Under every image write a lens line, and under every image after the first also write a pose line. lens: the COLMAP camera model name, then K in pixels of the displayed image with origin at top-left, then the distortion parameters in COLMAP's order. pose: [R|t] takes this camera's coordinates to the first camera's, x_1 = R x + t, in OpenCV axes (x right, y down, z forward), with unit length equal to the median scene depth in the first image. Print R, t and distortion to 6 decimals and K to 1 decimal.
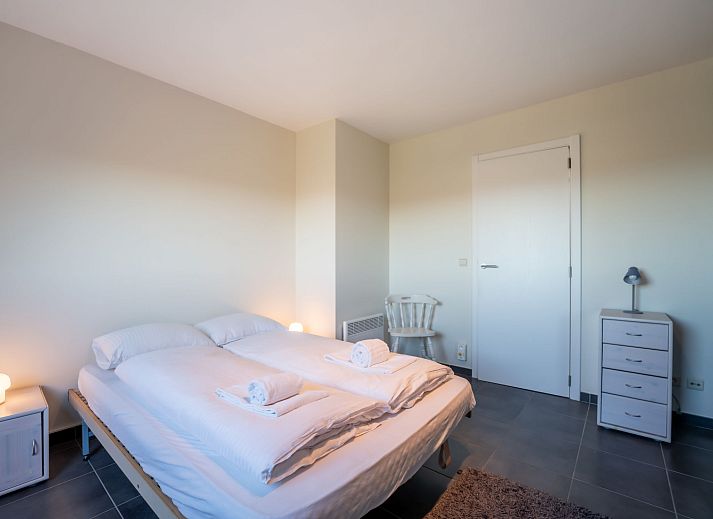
lens RADIAL K [[323.3, 0, 355.9], [0, 323.3, 263.3], [0, 0, 1]] dist [-0.015060, 0.000245]
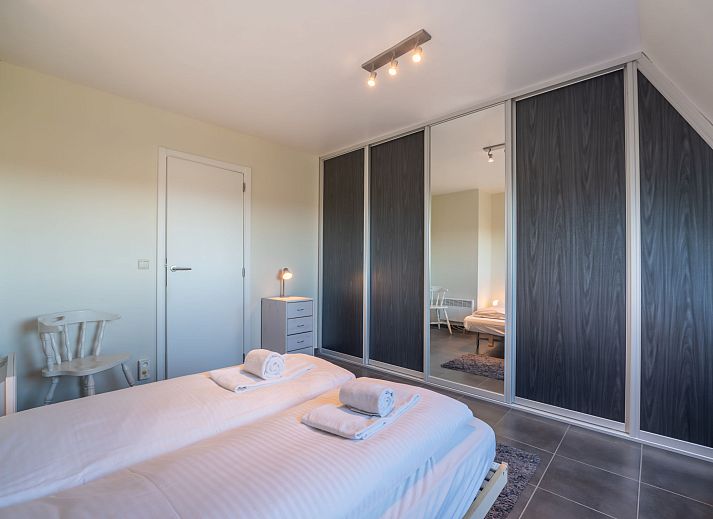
lens RADIAL K [[323.3, 0, 355.9], [0, 323.3, 263.3], [0, 0, 1]] dist [-0.015060, 0.000245]
pose [[0.064876, 0.009039, 0.997852, -0.574580], [-0.000490, 0.999959, -0.009026, 0.001387], [-0.997893, 0.000097, 0.064878, 0.465117]]
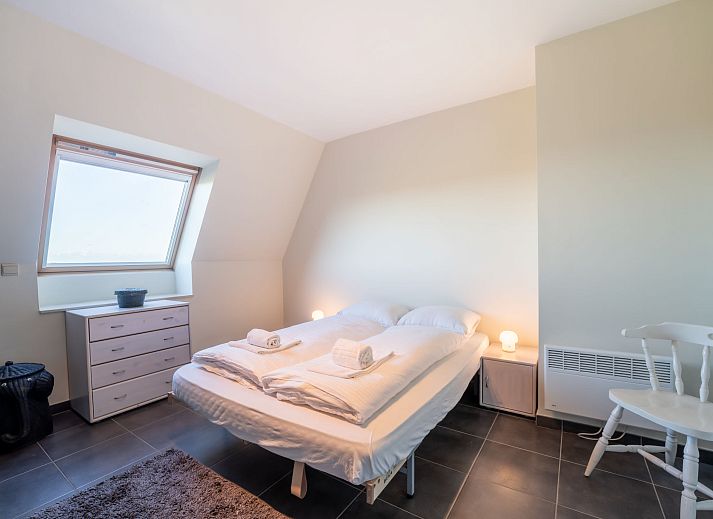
lens RADIAL K [[326.4, 0, 356.5], [0, 326.4, 259.5], [0, 0, 1]] dist [0.001062, -0.026516]
pose [[0.093094, 0.004824, -0.995646, 0.697649], [0.013703, 0.999887, 0.006125, -0.006128], [0.995563, -0.014214, 0.093017, 0.649421]]
